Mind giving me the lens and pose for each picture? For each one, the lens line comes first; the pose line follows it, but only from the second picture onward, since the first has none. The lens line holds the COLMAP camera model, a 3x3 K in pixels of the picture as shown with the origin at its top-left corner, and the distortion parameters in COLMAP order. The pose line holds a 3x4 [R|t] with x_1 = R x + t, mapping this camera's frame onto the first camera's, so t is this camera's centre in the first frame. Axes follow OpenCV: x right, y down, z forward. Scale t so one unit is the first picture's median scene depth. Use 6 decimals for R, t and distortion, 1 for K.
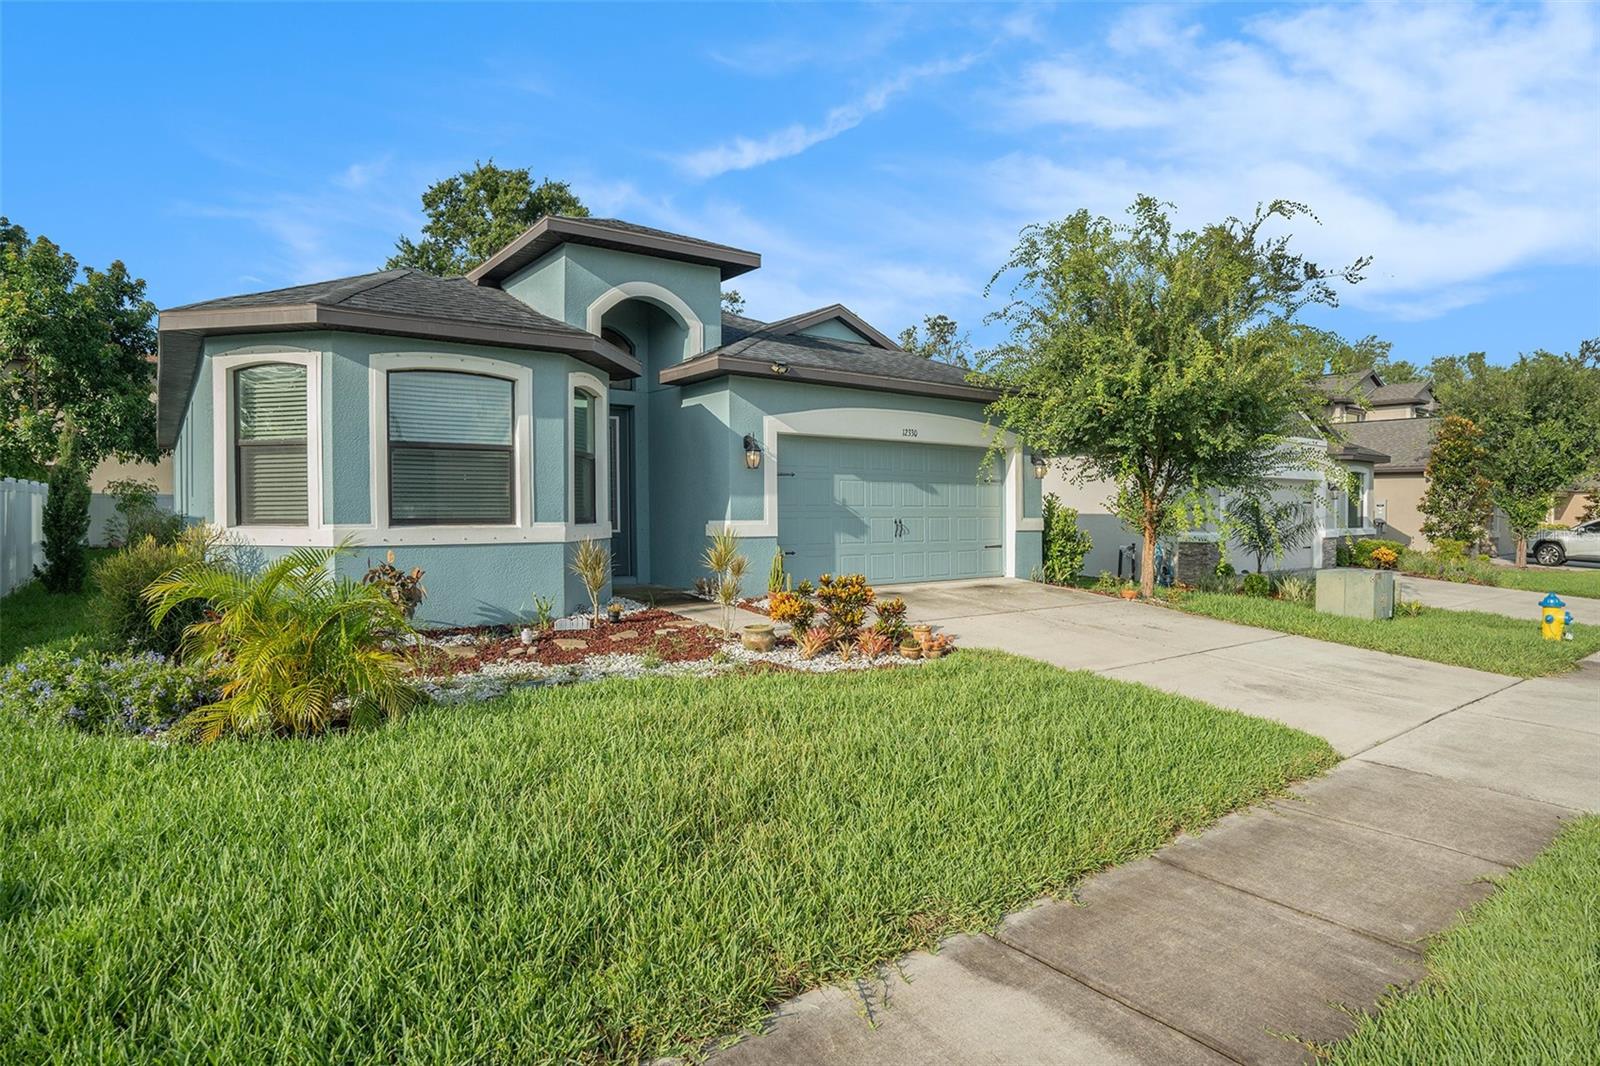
lens RADIAL K [[890.9, 0, 804.8], [0, 890.9, 521.9], [0, 0, 1]] dist [-0.065810, -0.000301]
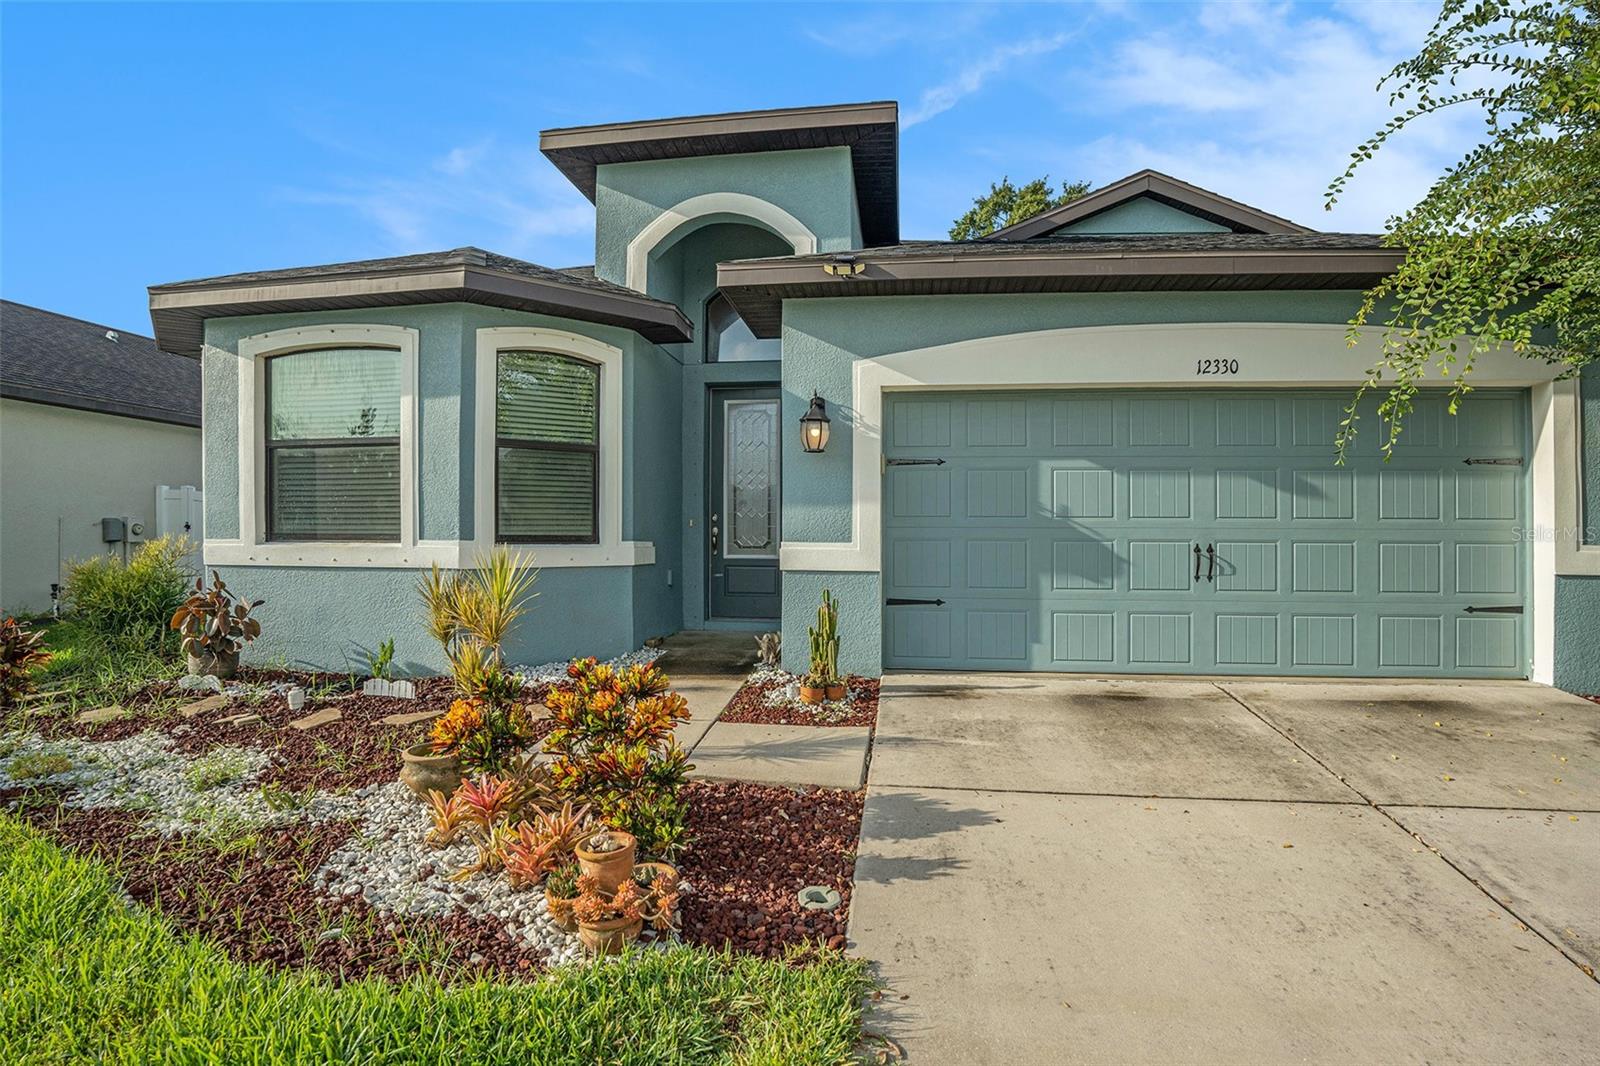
lens RADIAL K [[802.0, 0, 785.5], [0, 802.0, 533.2], [0, 0, 1]] dist [-0.074310, 0.001260]
pose [[0.705480, 0.002586, -0.708725, 0.286100], [-0.014242, 0.999843, -0.010528, -0.002225], [0.708586, 0.017521, 0.705406, 0.602179]]
